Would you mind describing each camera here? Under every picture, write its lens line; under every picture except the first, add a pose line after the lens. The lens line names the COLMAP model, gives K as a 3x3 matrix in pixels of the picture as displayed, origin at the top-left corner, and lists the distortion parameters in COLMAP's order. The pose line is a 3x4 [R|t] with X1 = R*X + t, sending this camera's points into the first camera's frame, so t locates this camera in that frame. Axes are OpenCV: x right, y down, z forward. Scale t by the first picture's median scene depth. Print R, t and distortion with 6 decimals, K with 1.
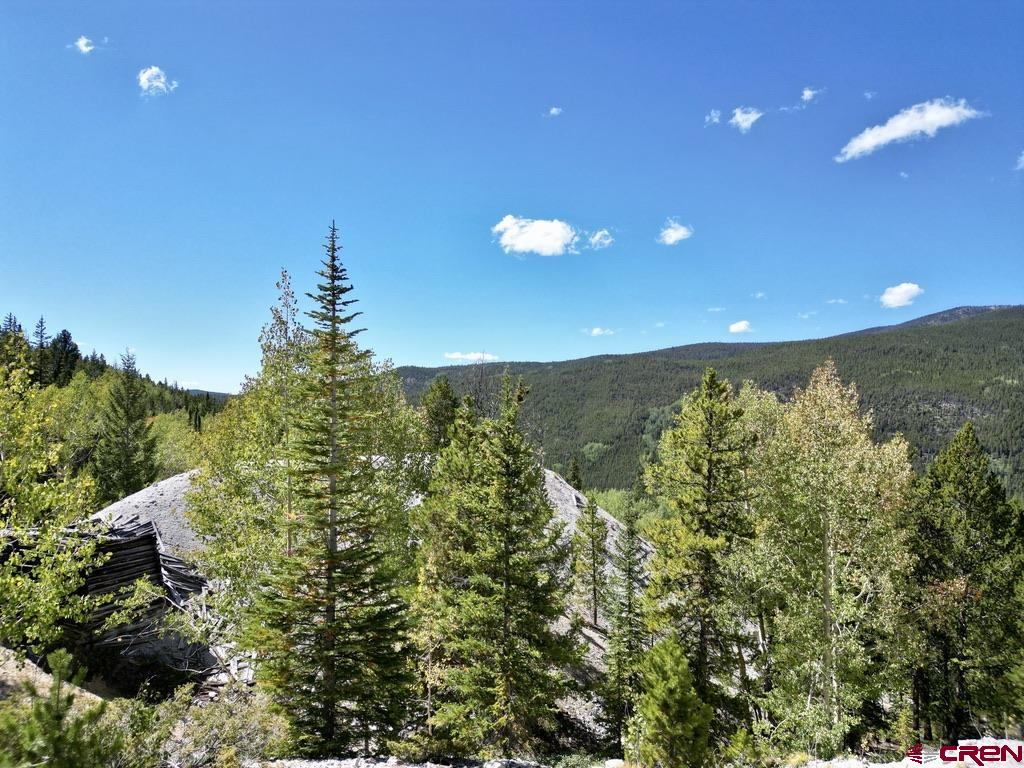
lens RADIAL K [[718.4, 0, 506.4], [0, 718.4, 373.2], [0, 0, 1]] dist [0.059191, -0.041614]
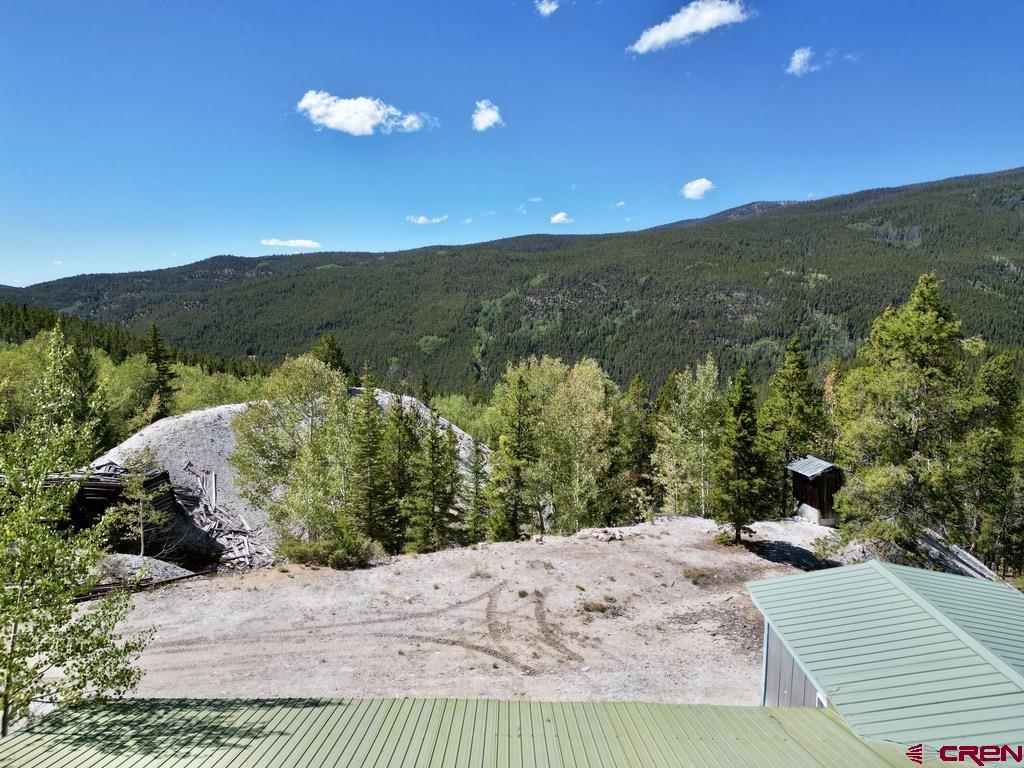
lens RADIAL K [[718.4, 0, 502.8], [0, 718.4, 377.6], [0, 0, 1]] dist [0.059191, -0.041614]
pose [[0.974699, -0.039108, 0.220076, -0.074236], [0.004060, 0.987511, 0.157500, -0.120088], [-0.223487, -0.152621, 0.962684, -0.337184]]
